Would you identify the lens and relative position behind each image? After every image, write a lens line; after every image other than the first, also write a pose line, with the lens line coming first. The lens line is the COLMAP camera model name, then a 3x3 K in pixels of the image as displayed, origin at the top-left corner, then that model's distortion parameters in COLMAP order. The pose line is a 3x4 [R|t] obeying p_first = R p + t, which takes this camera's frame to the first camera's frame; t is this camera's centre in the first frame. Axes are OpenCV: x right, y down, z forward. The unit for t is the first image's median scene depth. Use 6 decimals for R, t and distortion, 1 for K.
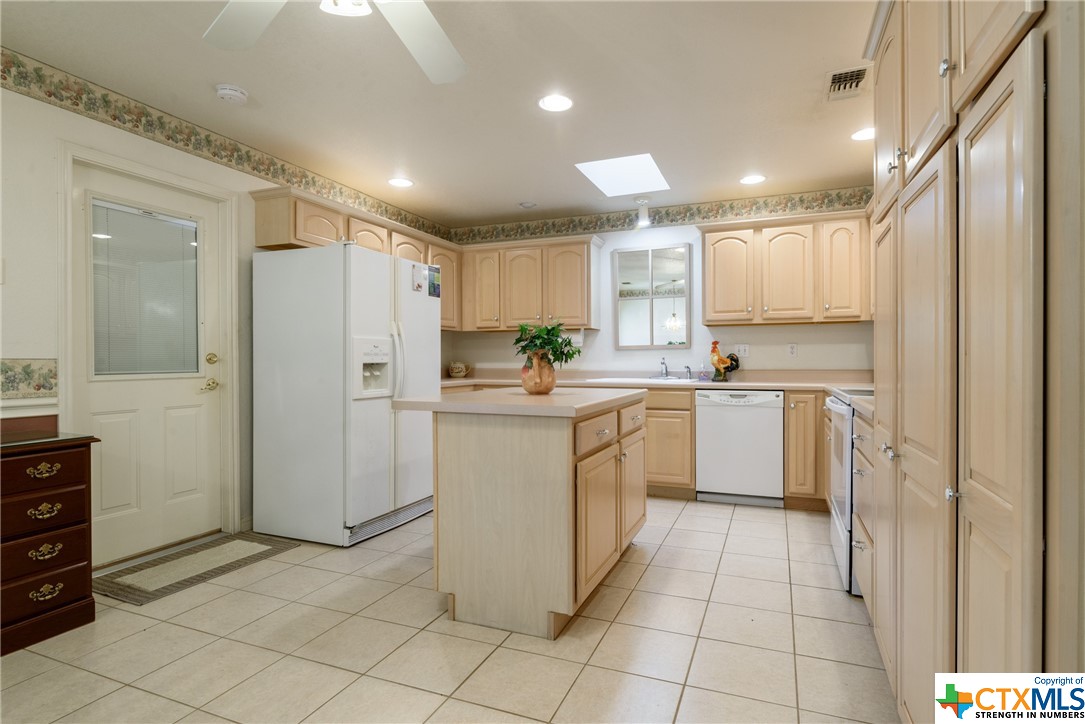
lens RADIAL K [[570.7, 0, 542.5], [0, 570.7, 362.0], [0, 0, 1]] dist [0.065992, -0.000100]
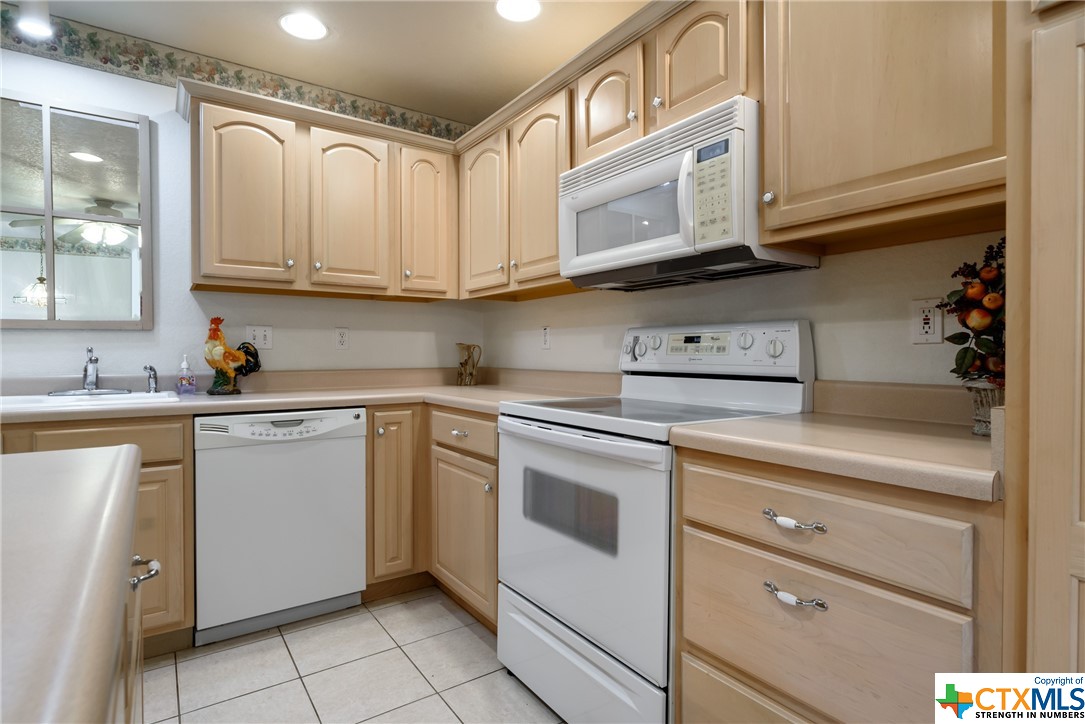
lens RADIAL K [[560.2, 0, 541.8], [0, 560.2, 359.2], [0, 0, 1]] dist [-0.005099, -0.000846]
pose [[0.537786, -0.006168, 0.843059, 0.032894], [0.000525, 0.999975, 0.006981, -0.002081], [-0.843081, -0.003312, 0.537776, 0.500487]]
